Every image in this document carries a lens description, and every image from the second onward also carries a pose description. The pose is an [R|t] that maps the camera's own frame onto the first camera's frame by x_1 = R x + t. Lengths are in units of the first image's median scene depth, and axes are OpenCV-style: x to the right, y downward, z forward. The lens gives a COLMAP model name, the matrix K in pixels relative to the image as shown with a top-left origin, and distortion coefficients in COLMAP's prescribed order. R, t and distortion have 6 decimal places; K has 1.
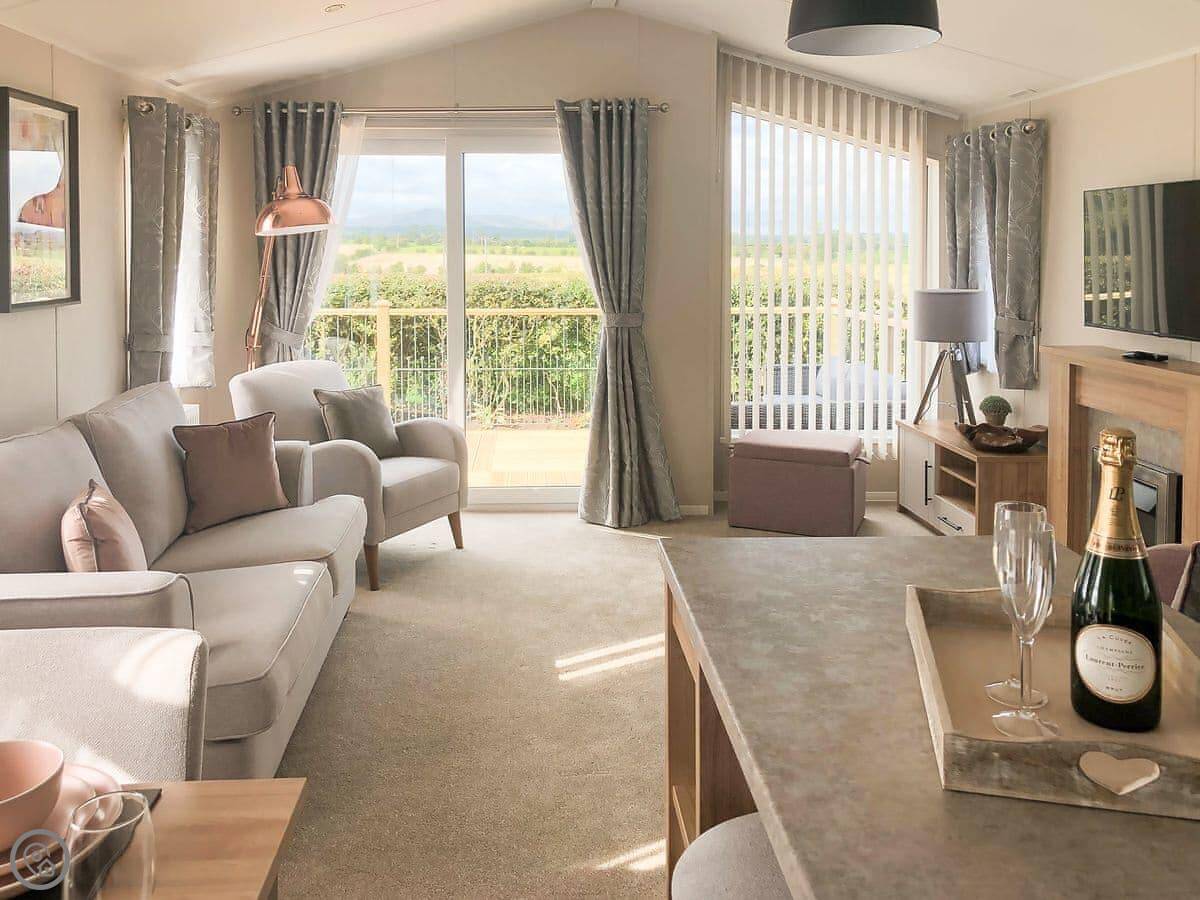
lens RADIAL K [[1024.8, 0, 554.7], [0, 1024.8, 285.7], [0, 0, 1]] dist [0.015644, -0.007734]
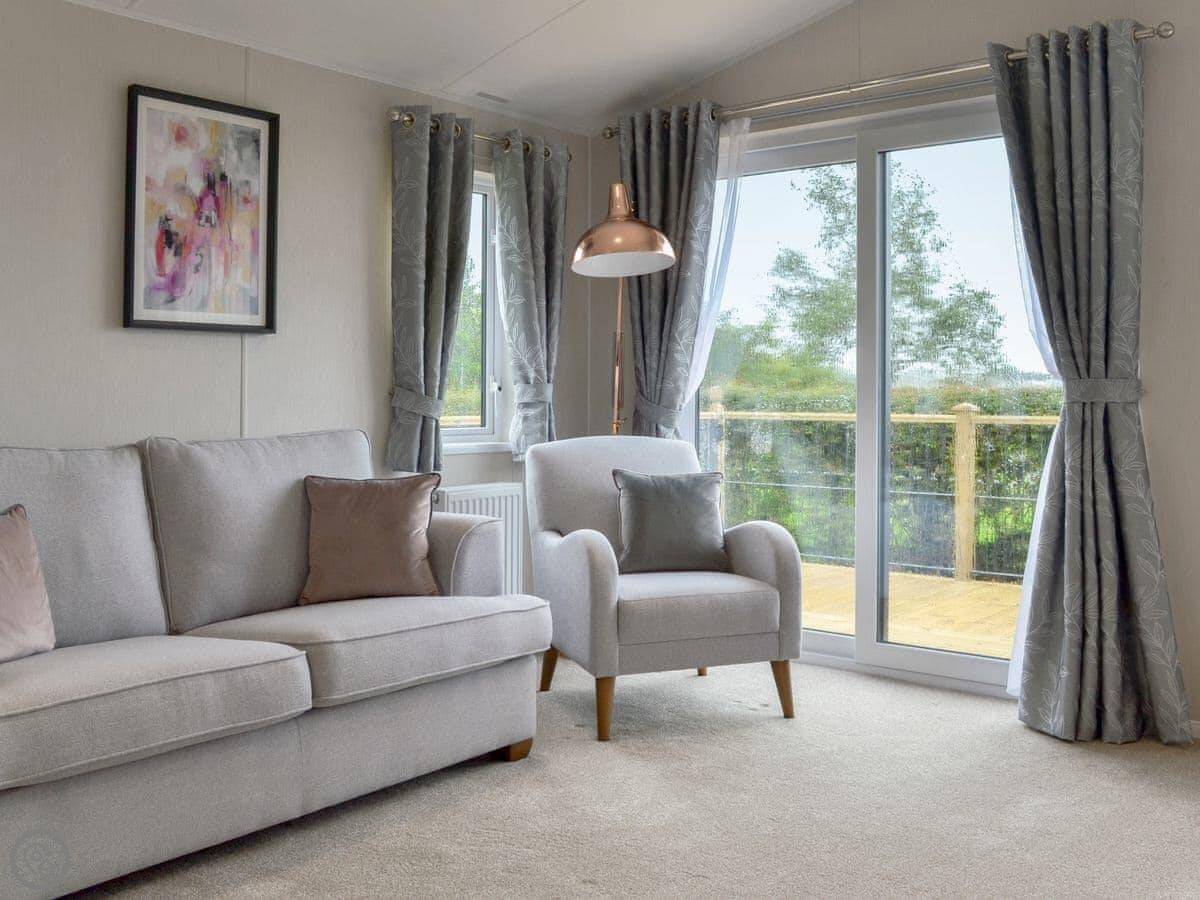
lens RADIAL K [[1143.2, 0, 598.0], [0, 1143.2, 405.0], [0, 0, 1]] dist [-0.086128, 0.000000]
pose [[0.752408, 0.009808, -0.658624, 0.284095], [-0.030890, 0.999314, -0.020407, 0.065549], [0.657972, 0.035699, 0.752195, 0.324494]]
